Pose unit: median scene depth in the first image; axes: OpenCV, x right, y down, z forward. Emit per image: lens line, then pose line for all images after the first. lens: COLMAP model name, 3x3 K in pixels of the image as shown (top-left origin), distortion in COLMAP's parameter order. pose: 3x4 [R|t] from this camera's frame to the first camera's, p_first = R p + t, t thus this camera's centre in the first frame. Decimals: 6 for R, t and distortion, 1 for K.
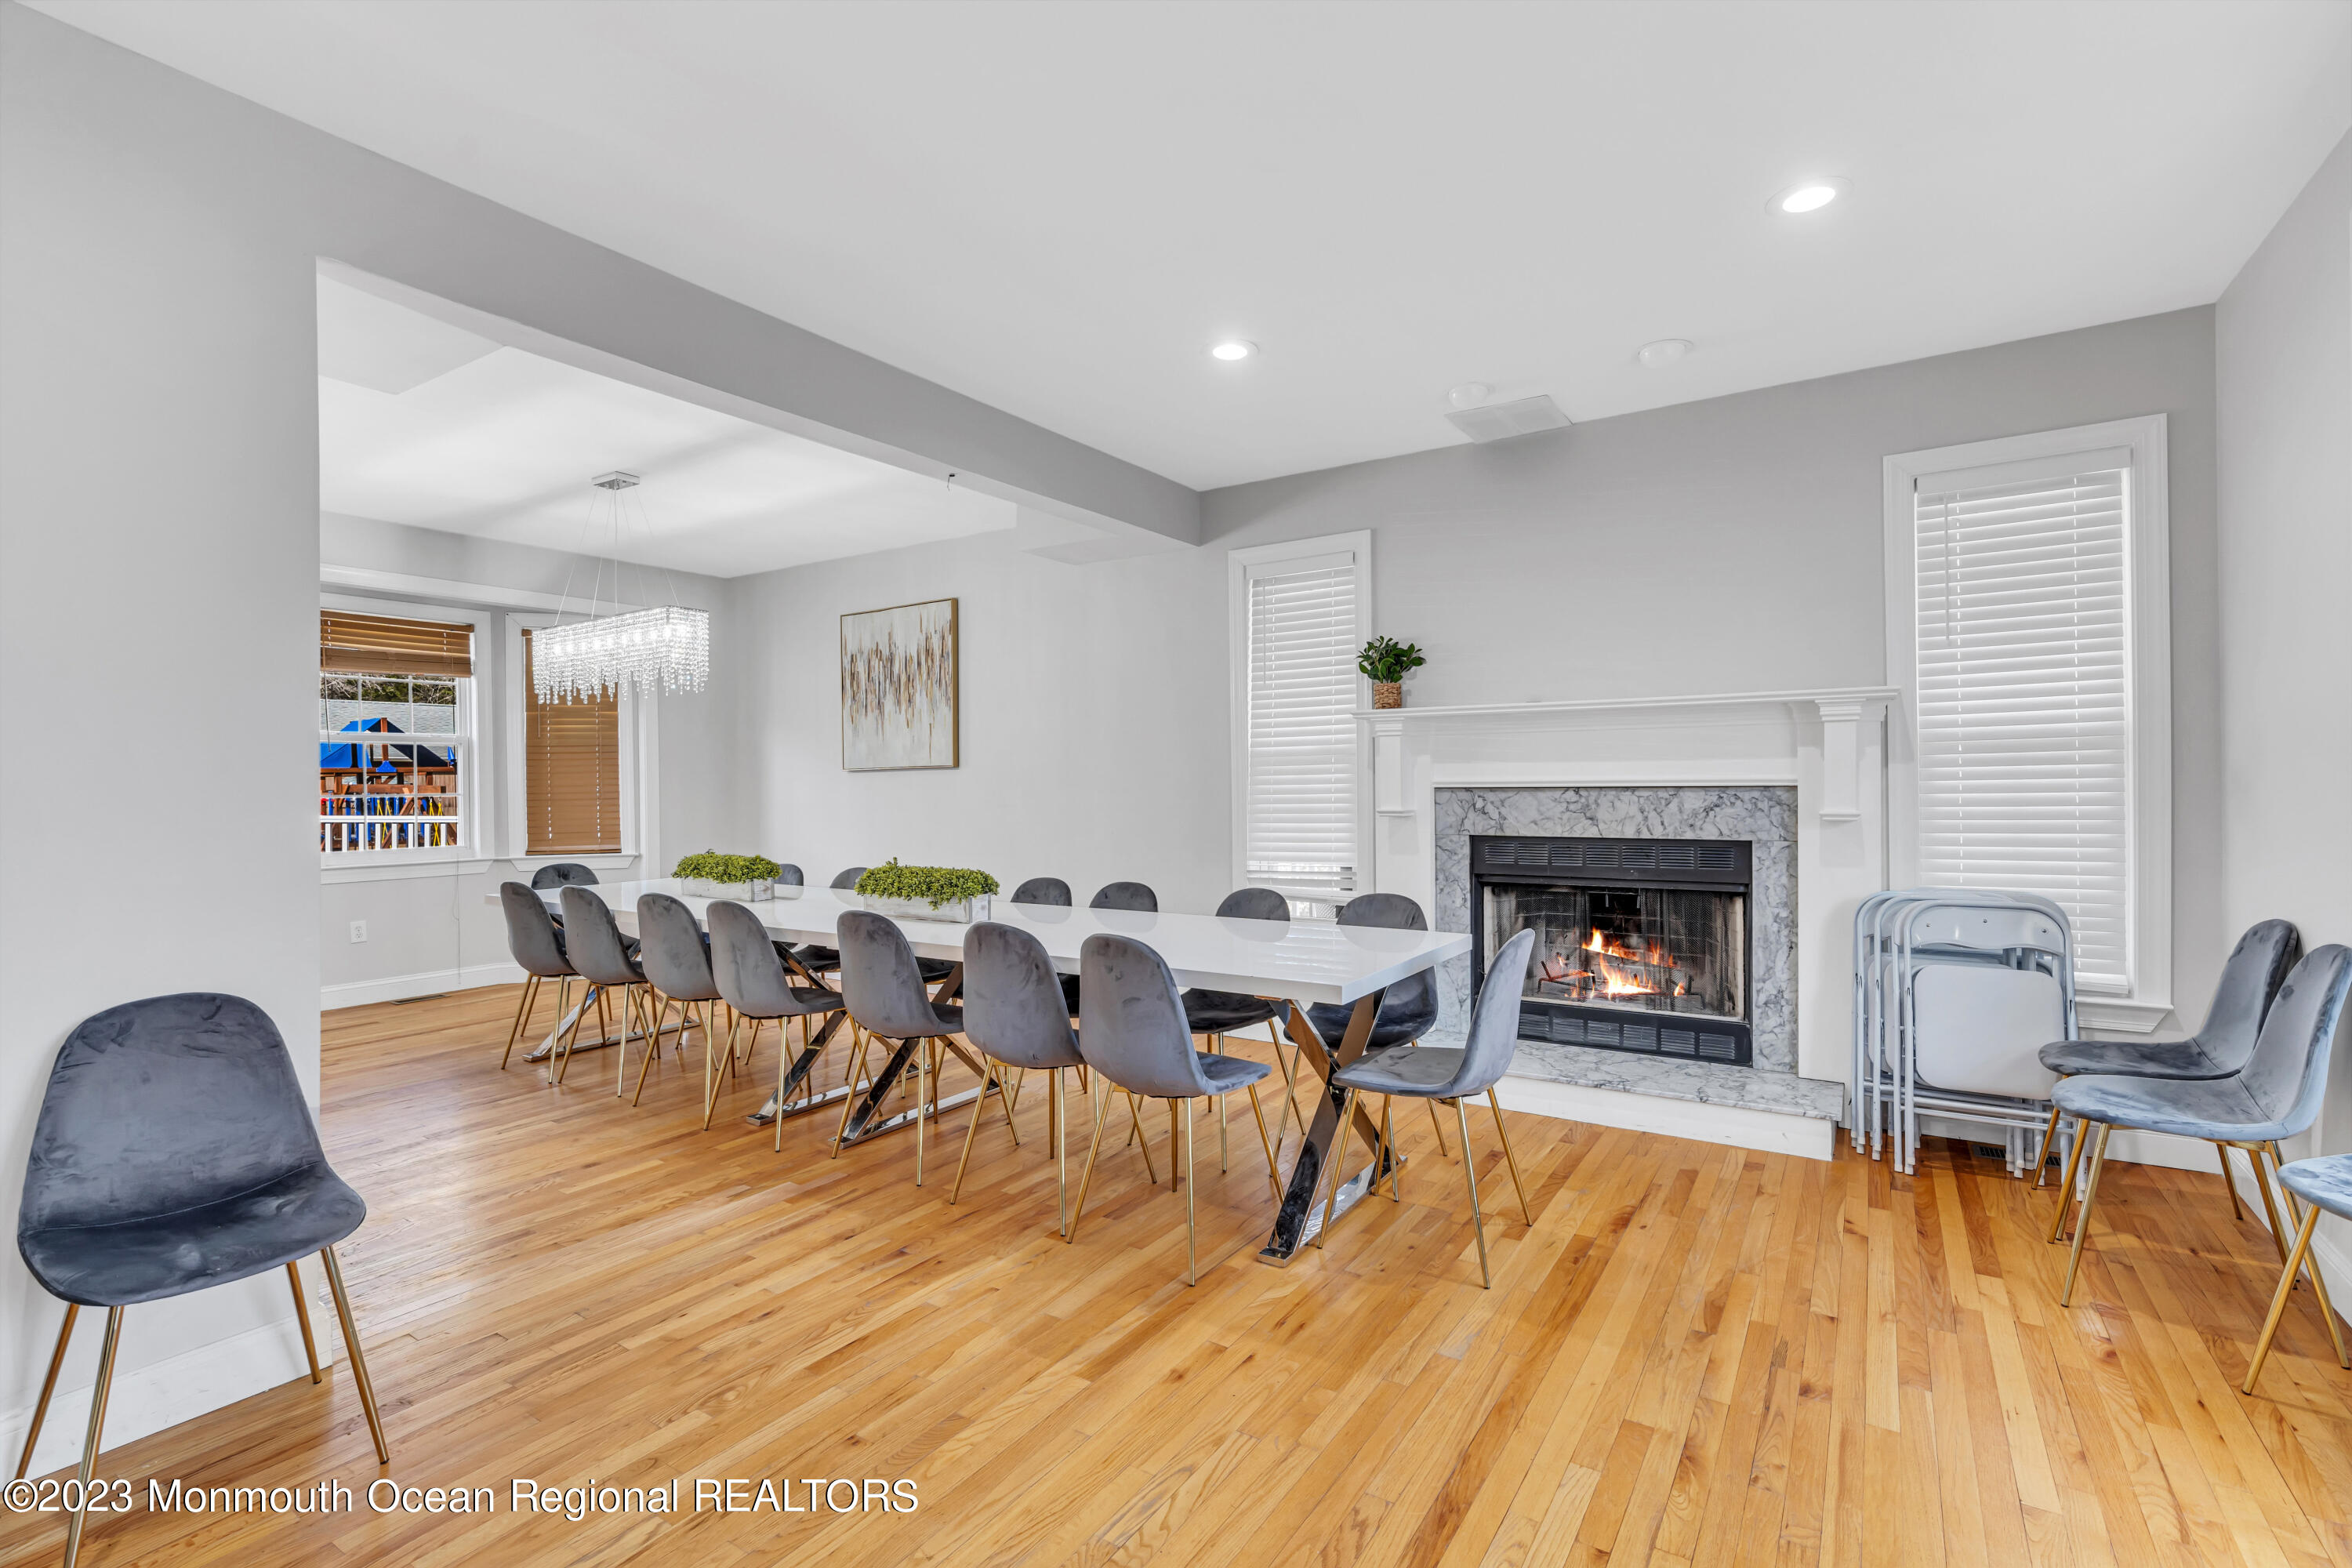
lens RADIAL K [[1062.0, 0, 1180.6], [0, 1062.0, 784.5], [0, 0, 1]] dist [-0.008762, 0.002331]
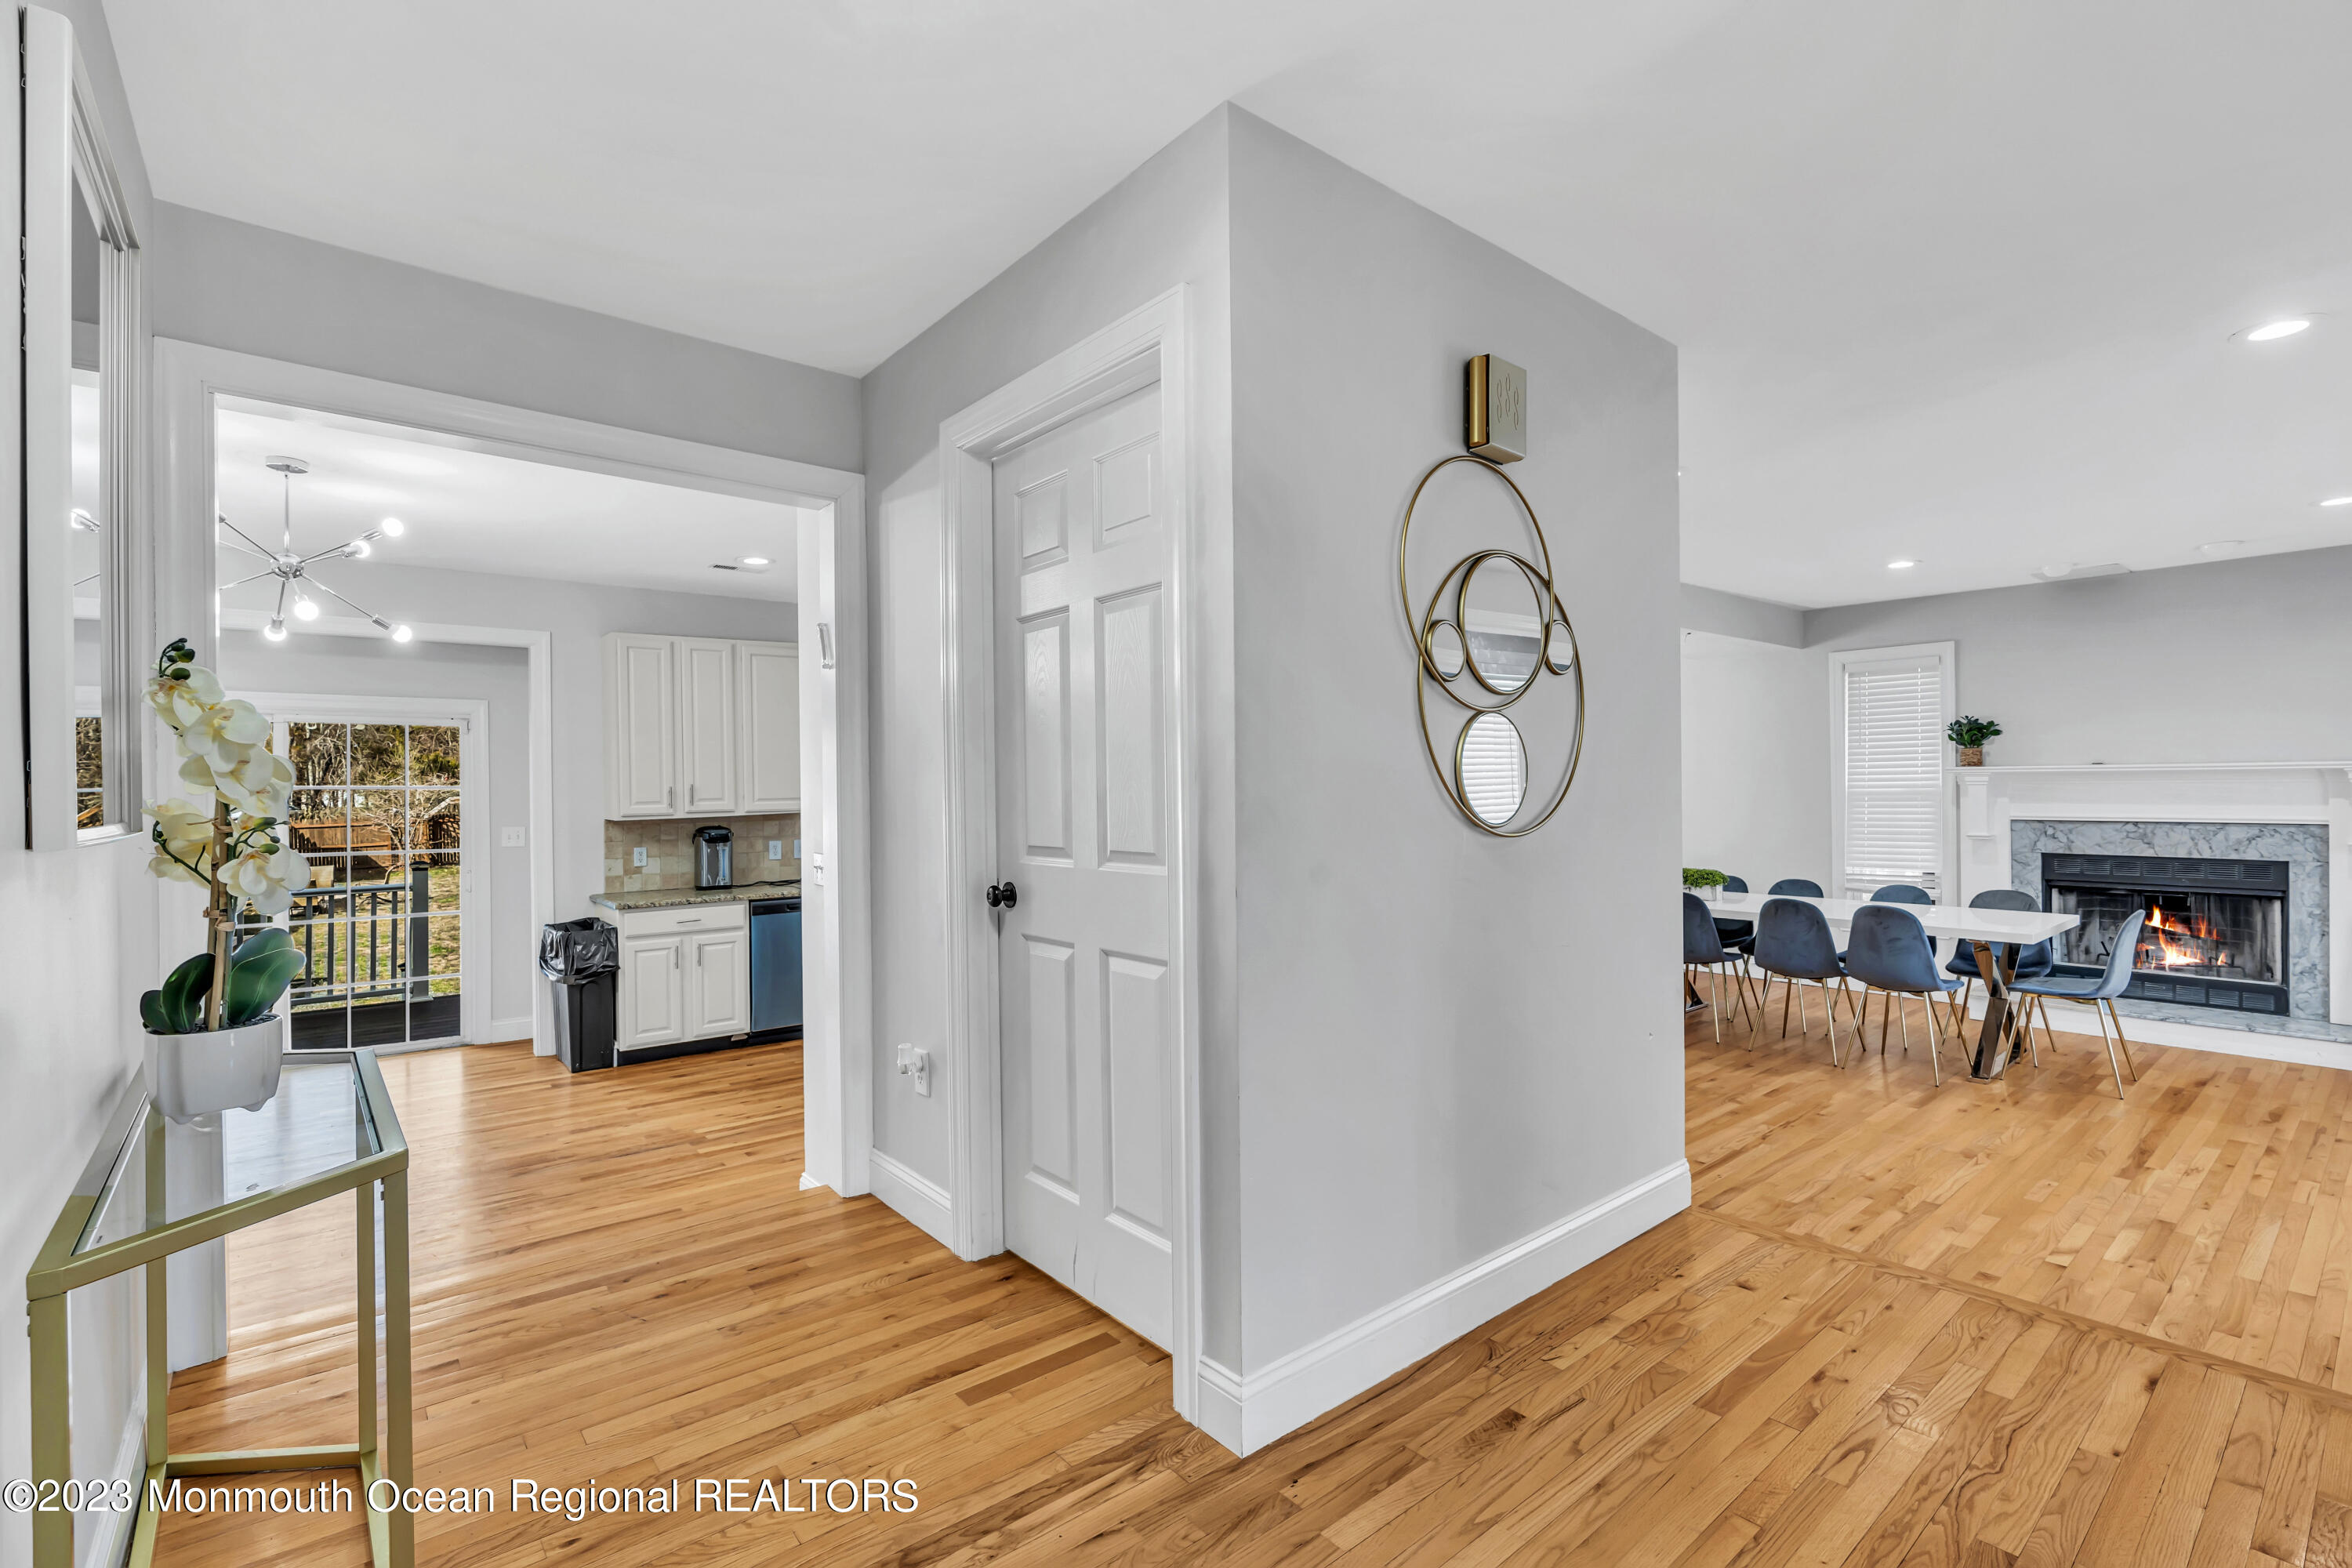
lens RADIAL K [[1062.0, 0, 1169.0], [0, 1062.0, 785.7], [0, 0, 1]] dist [-0.008762, 0.002331]
pose [[0.955527, -0.001095, -0.294902, -0.491783], [0.002268, 0.999991, 0.003637, -0.058140], [0.294895, -0.004144, 0.955521, -0.818147]]
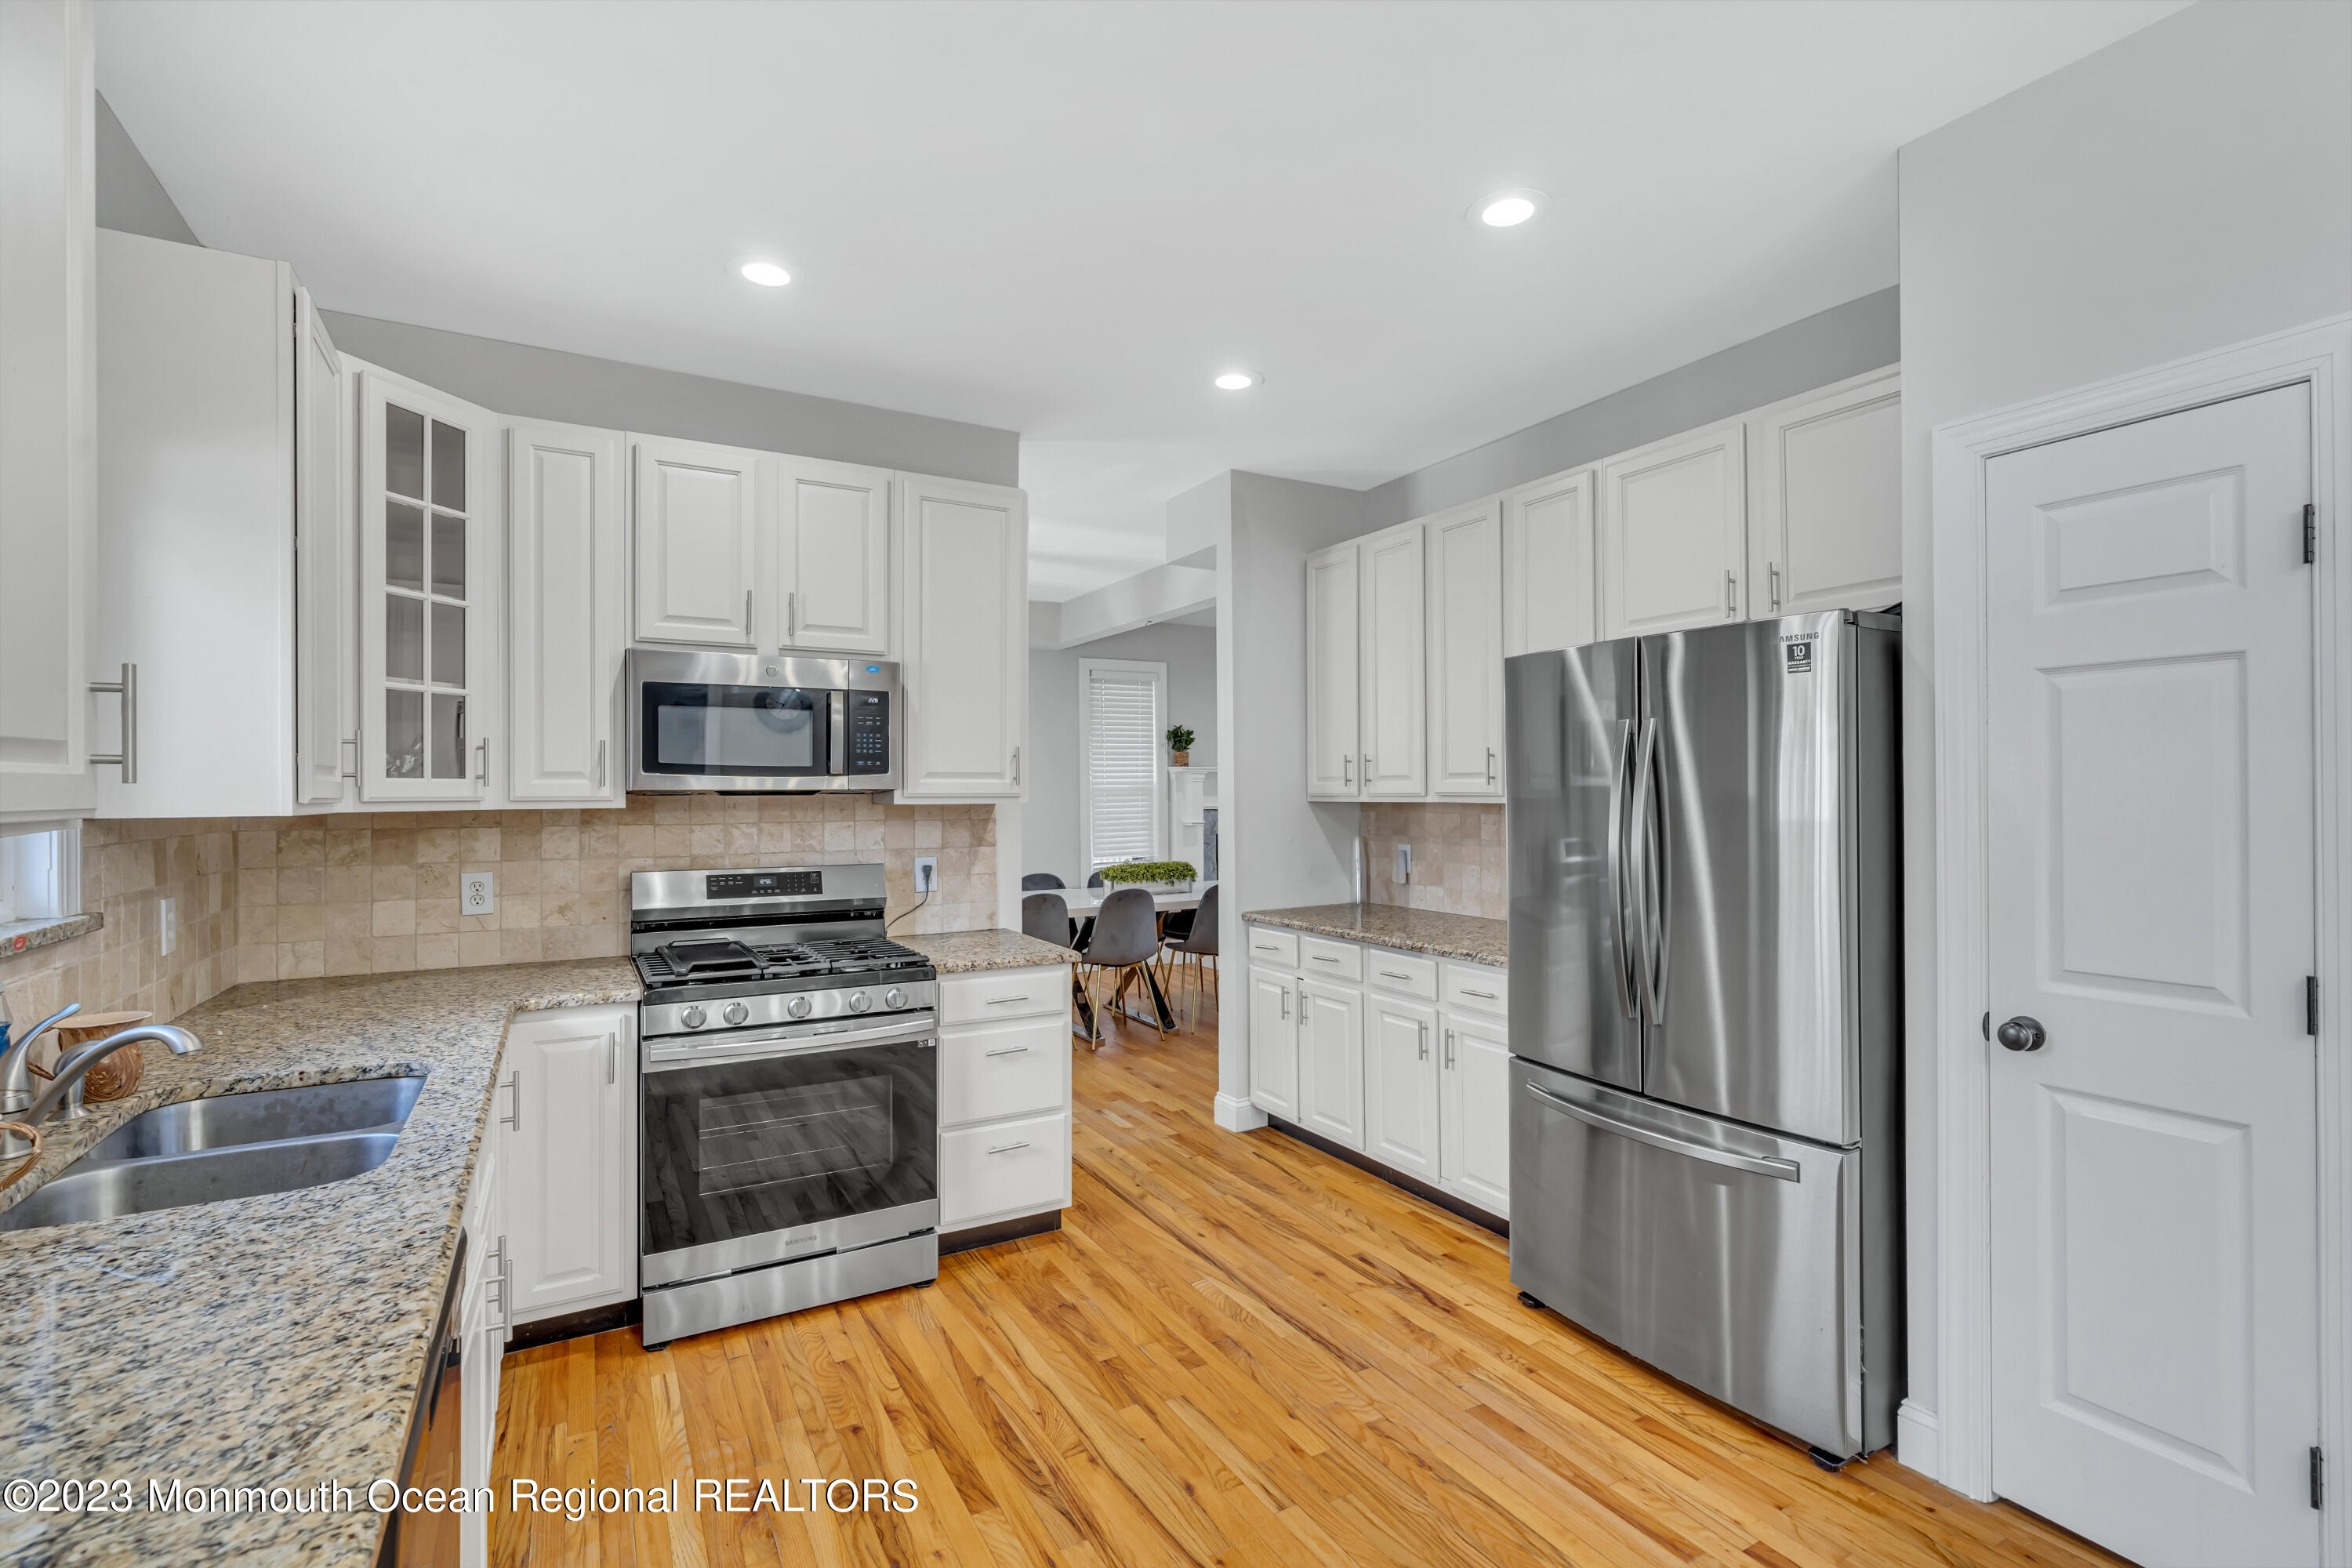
lens RADIAL K [[1062.0, 0, 1176.2], [0, 1062.0, 787.3], [0, 0, 1]] dist [-0.008762, 0.002331]
pose [[0.463679, 0.007245, 0.885974, -1.590037], [0.003698, 0.999942, -0.010112, -0.019369], [-0.885996, 0.007965, 0.463625, 0.204770]]
